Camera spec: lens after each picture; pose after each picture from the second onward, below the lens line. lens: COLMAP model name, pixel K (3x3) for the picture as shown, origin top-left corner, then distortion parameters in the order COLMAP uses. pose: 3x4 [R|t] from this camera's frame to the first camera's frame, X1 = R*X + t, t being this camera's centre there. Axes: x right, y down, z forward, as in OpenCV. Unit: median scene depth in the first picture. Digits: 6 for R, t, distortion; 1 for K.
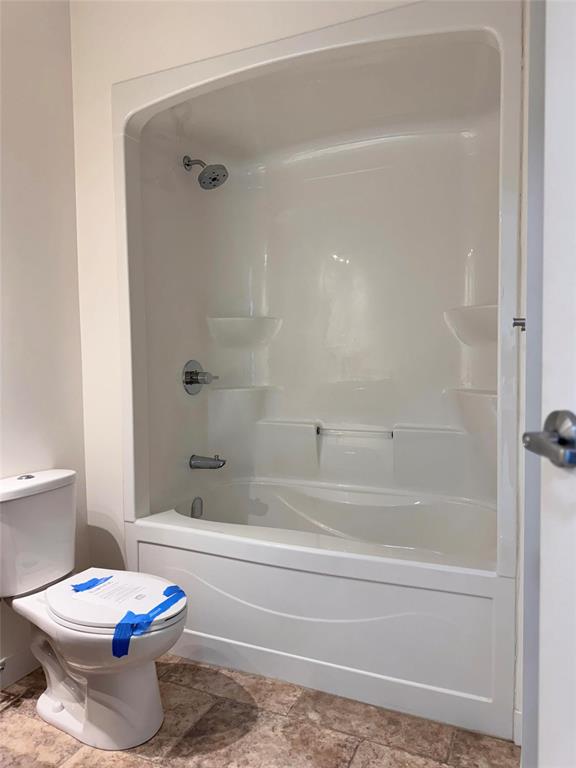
lens RADIAL K [[546.9, 0, 290.4], [0, 546.9, 381.8], [0, 0, 1]] dist [0.047897, -0.051788]
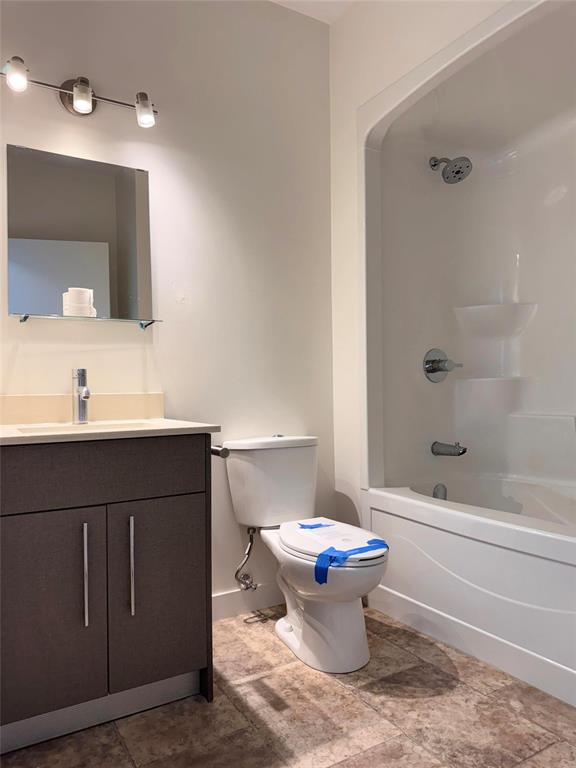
lens RADIAL K [[546.9, 0, 295.0], [0, 546.9, 384.6], [0, 0, 1]] dist [0.047897, -0.051788]
pose [[0.832146, -0.006493, -0.554519, 0.220187], [-0.028136, 0.998149, -0.053910, 0.115421], [0.553843, 0.060463, 0.830423, -0.003990]]
